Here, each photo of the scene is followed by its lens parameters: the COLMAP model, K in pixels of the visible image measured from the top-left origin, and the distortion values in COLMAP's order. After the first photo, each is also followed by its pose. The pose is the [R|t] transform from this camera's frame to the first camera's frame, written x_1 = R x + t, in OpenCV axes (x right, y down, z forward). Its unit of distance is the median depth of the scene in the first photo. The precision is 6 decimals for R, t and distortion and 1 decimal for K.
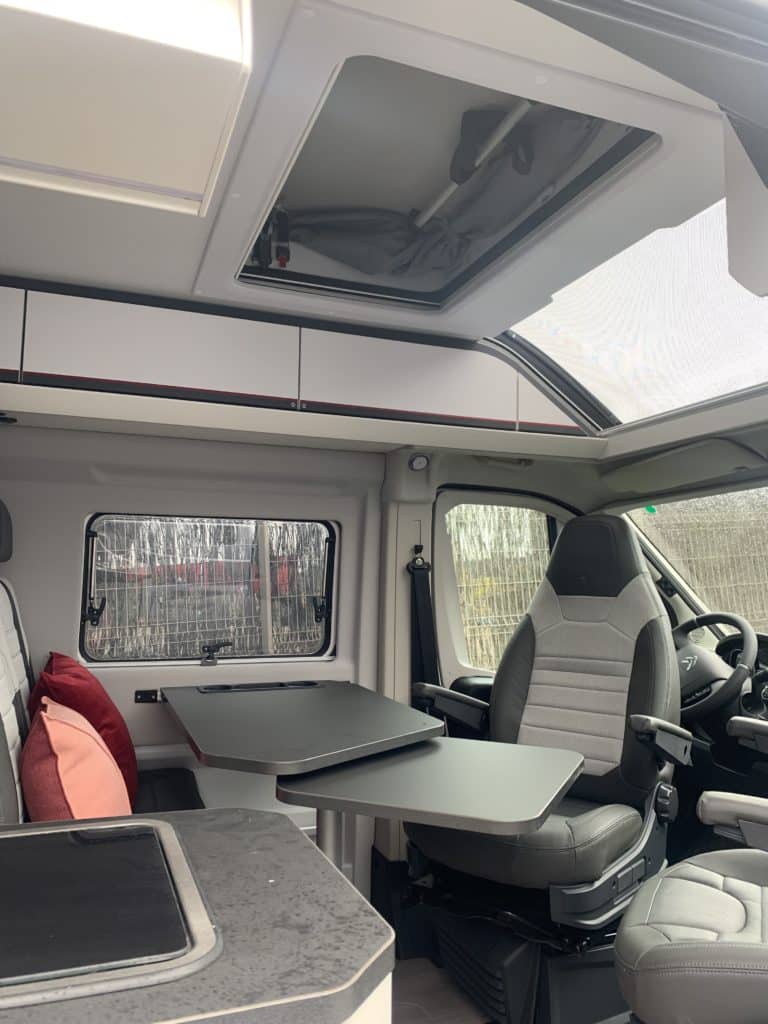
lens RADIAL K [[779.8, 0, 384.0], [0, 779.8, 512.0], [0, 0, 1]] dist [-0.006250, -0.003011]
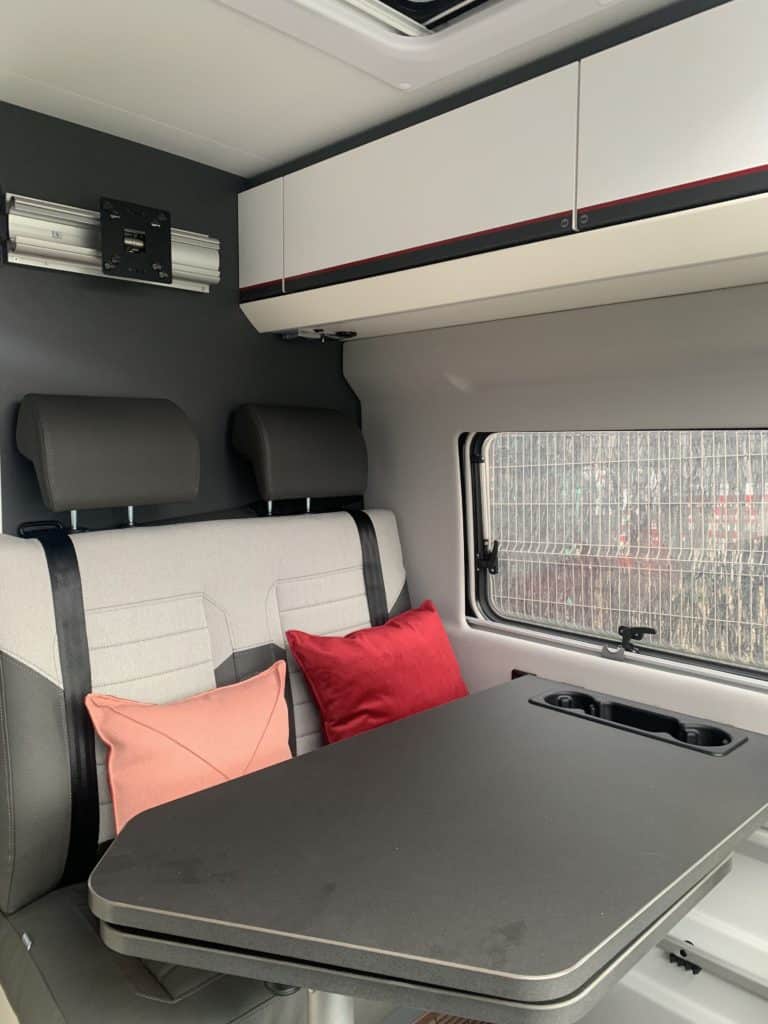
lens RADIAL K [[779.8, 0, 384.0], [0, 779.8, 512.0], [0, 0, 1]] dist [-0.006250, -0.003011]
pose [[0.396731, 0.073606, -0.914979, 0.310834], [0.090842, 0.988739, 0.118928, -0.019265], [0.913429, -0.130300, 0.385576, 0.634097]]
